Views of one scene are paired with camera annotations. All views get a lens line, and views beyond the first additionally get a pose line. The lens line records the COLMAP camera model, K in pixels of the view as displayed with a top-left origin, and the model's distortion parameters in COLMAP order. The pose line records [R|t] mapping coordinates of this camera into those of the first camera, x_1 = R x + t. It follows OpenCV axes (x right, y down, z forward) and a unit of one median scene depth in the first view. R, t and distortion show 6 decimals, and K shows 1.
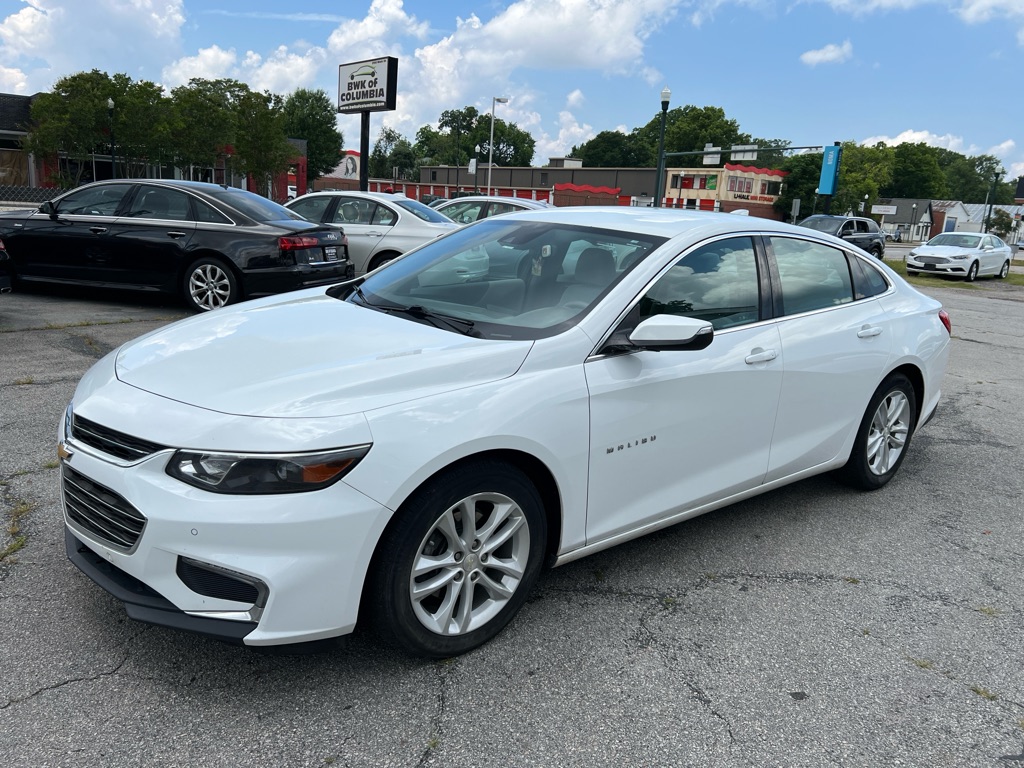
lens RADIAL K [[786.9, 0, 512.0], [0, 786.9, 384.0], [0, 0, 1]] dist [0.041840, -0.000436]
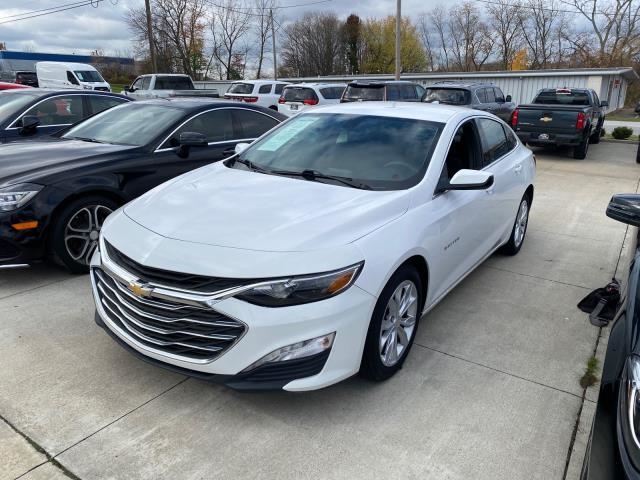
lens RADIAL K [[491.8, 0, 320.0], [0, 491.8, 240.0], [0, 0, 1]] dist [0.041840, -0.000436]
pose [[0.943870, -0.091548, 0.317378, -0.539248], [0.069675, 0.994387, 0.079623, -0.047348], [-0.322886, -0.053041, 0.944950, 0.079942]]
